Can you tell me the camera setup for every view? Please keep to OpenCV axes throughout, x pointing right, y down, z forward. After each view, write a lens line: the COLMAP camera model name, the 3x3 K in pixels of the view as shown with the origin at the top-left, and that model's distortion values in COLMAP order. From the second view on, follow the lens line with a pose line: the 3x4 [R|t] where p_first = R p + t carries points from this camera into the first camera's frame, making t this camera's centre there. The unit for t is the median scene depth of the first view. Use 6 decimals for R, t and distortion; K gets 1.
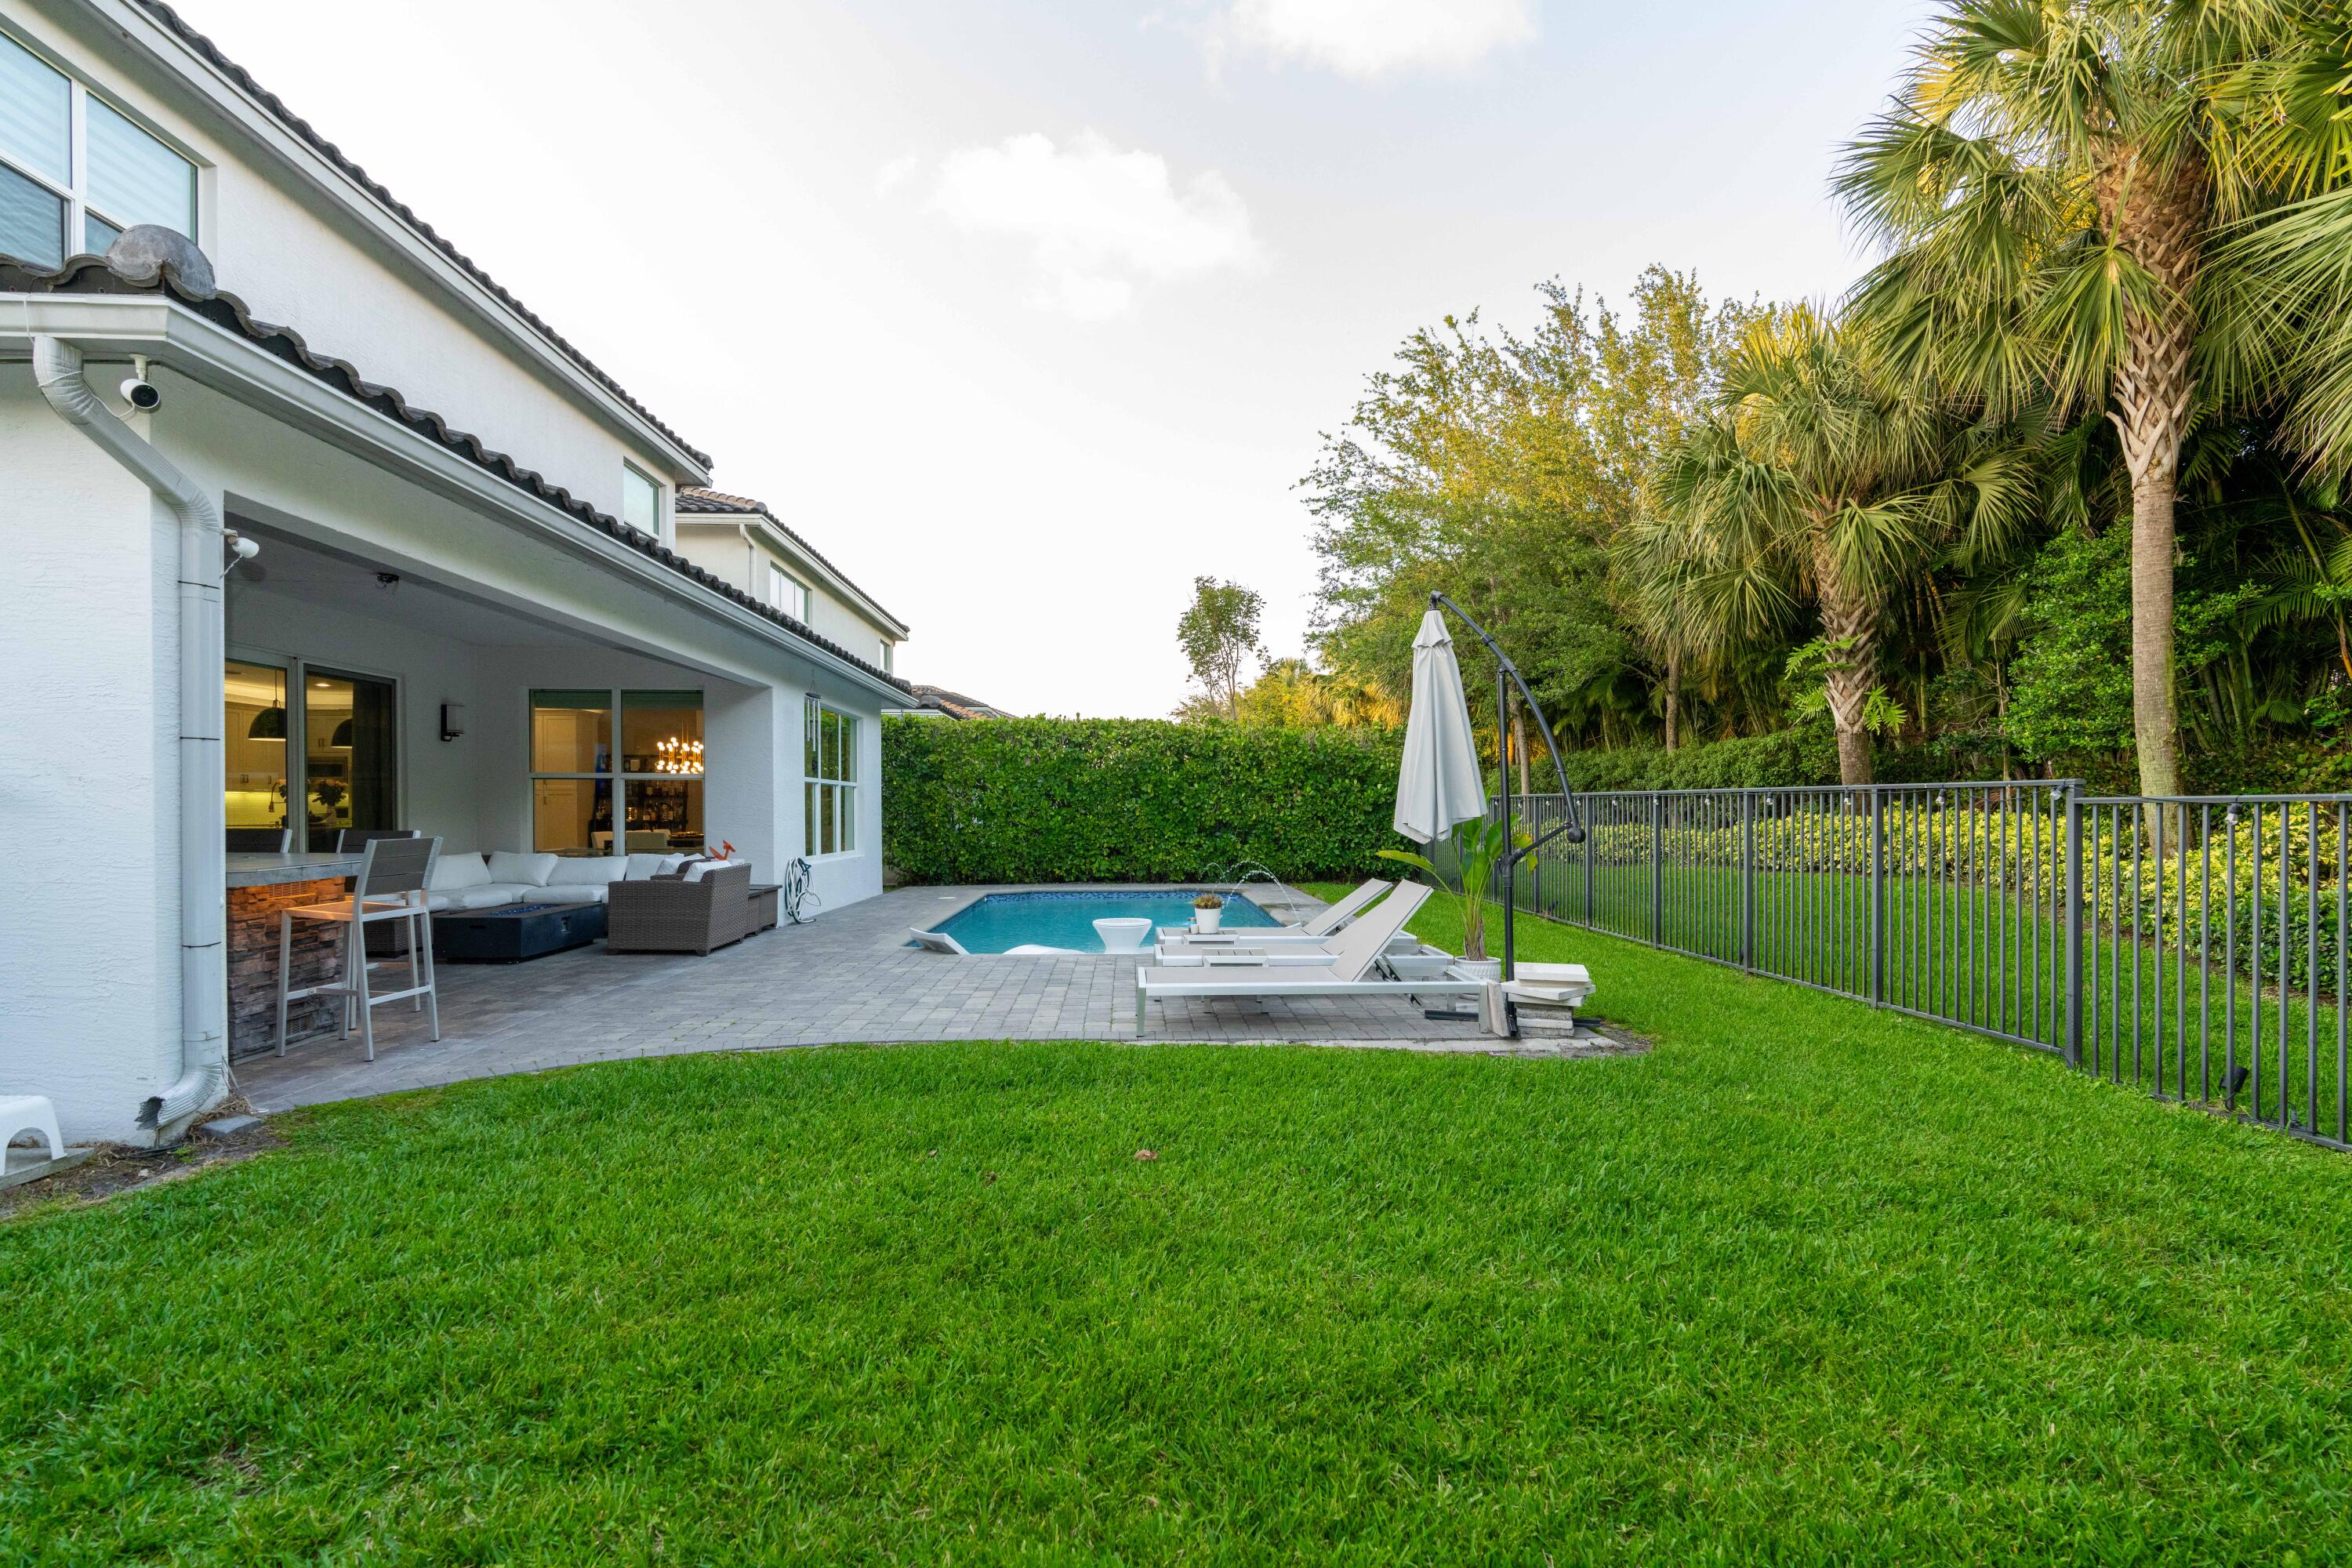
lens RADIAL K [[1082.8, 0, 1192.2], [0, 1082.8, 797.0], [0, 0, 1]] dist [0.003626, 0.001460]
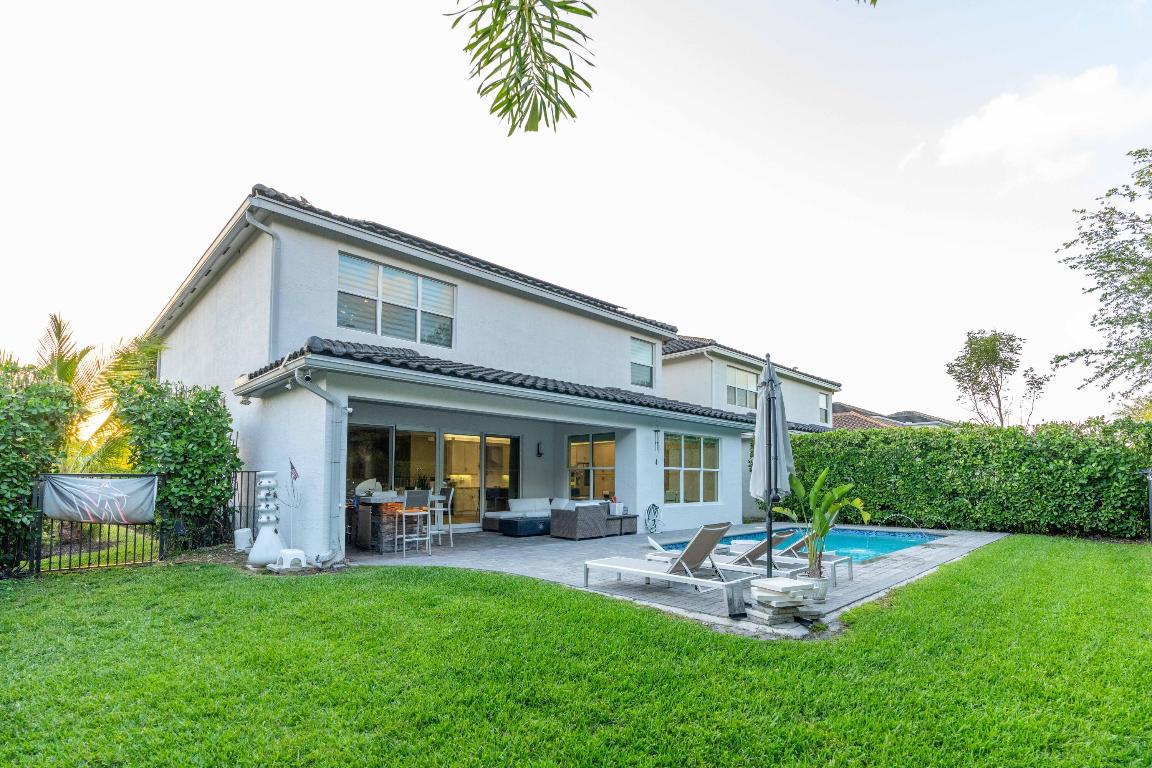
lens RADIAL K [[554.7, 0, 591.2], [0, 554.7, 457.7], [0, 0, 1]] dist [0.000146, 0.000429]
pose [[0.671778, -0.031309, -0.740090, 0.268537], [0.006790, 0.999325, -0.036113, 0.001393], [0.740721, 0.019235, 0.671537, 0.088138]]
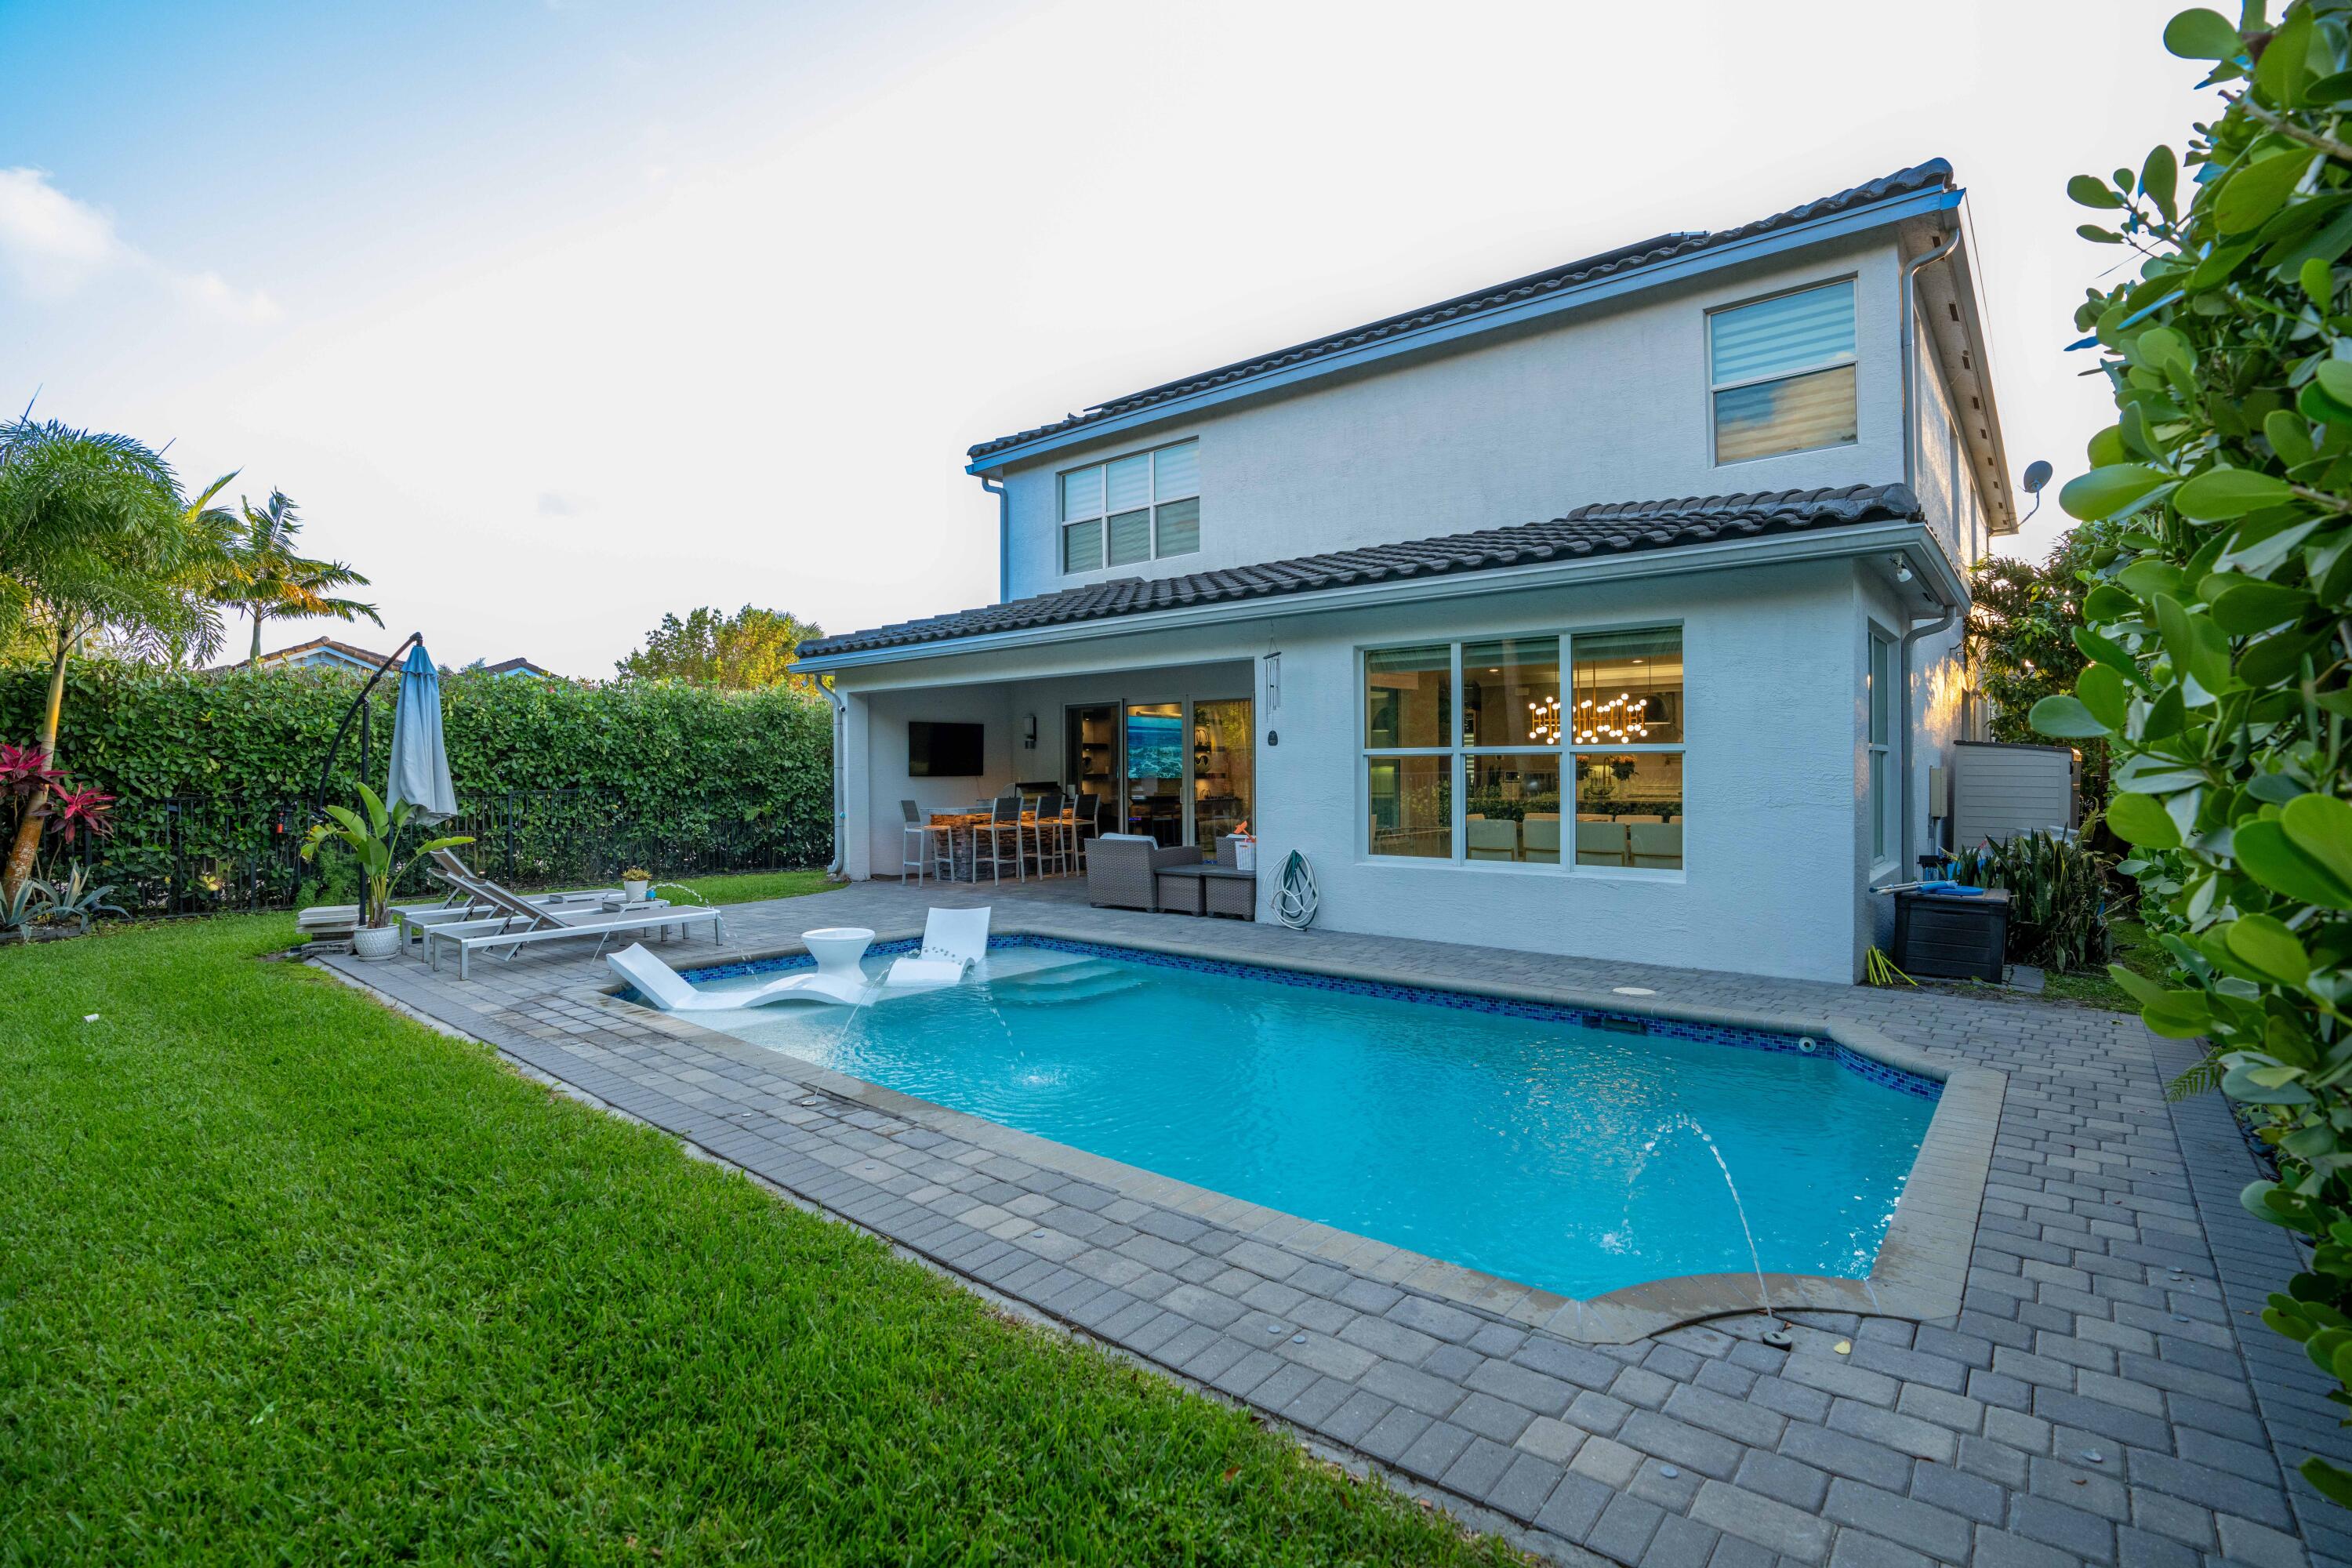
lens RADIAL K [[1069.8, 0, 1187.8], [0, 1069.8, 771.2], [0, 0, 1]] dist [-0.005331, 0.000558]
pose [[-0.667891, -0.005240, -0.744241, 0.205126], [0.010135, 0.999818, -0.016136, 0.005448], [0.744190, -0.018320, -0.667716, 0.979655]]
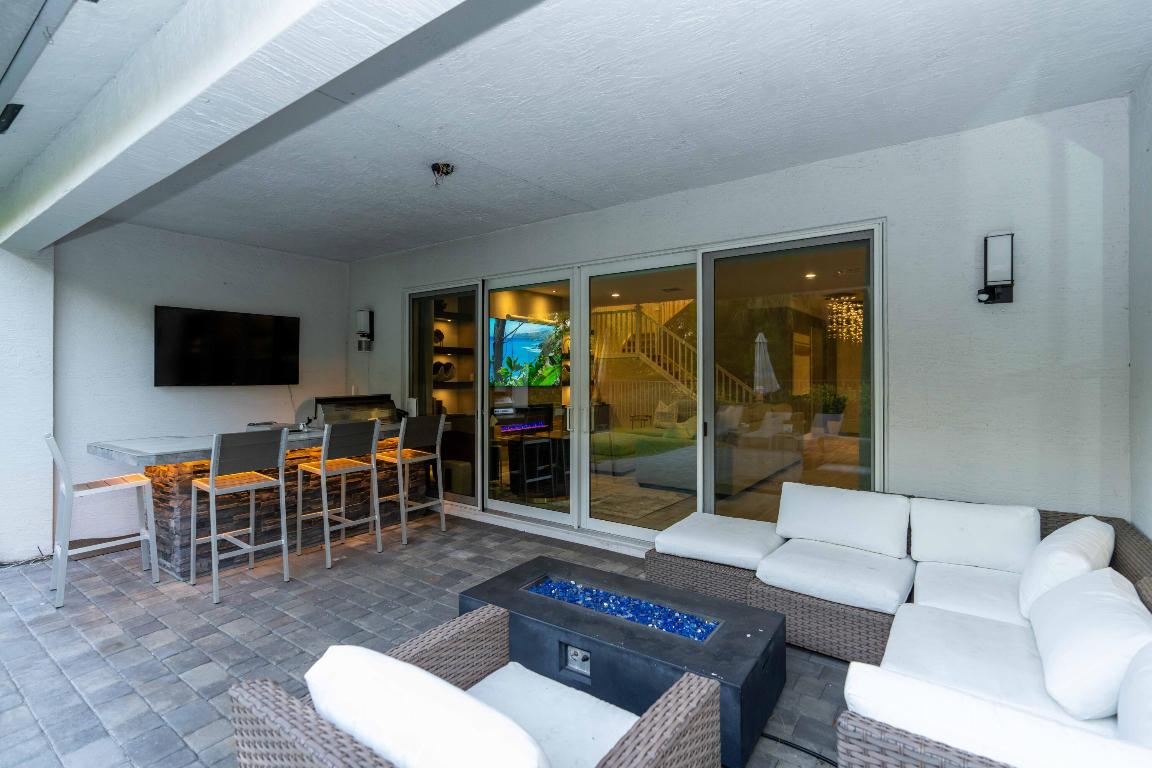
lens RADIAL K [[524.0, 0, 581.8], [0, 524.0, 377.7], [0, 0, 1]] dist [-0.005331, 0.000558]
pose [[-0.604201, 0.003143, -0.796825, -0.195526], [0.012008, 0.999915, -0.005161, -0.008060], [0.796741, -0.012686, -0.604188, 0.595732]]
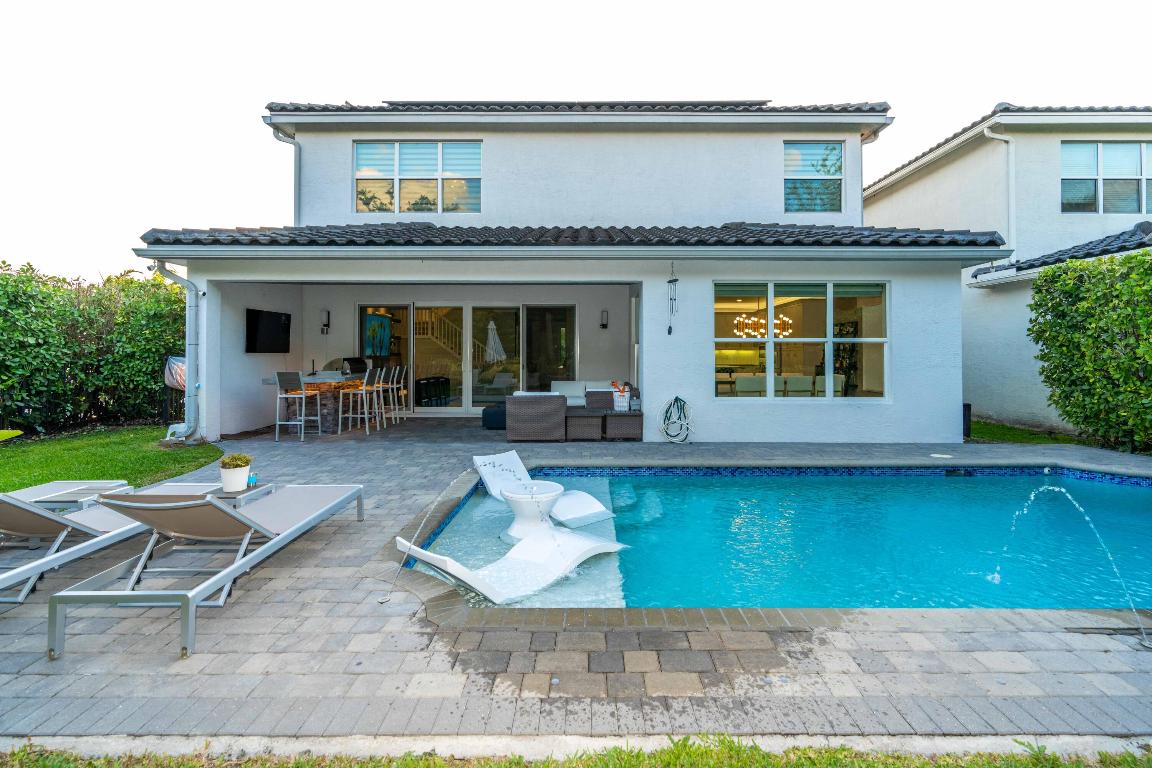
lens RADIAL K [[526.0, 0, 572.5], [0, 526.0, 354.5], [0, 0, 1]] dist [0.002674, 0.000395]
pose [[-0.056764, -0.005083, -0.998375, 0.221787], [0.013616, 0.999890, -0.005865, 0.002406], [0.998295, -0.013927, -0.056688, 0.593945]]
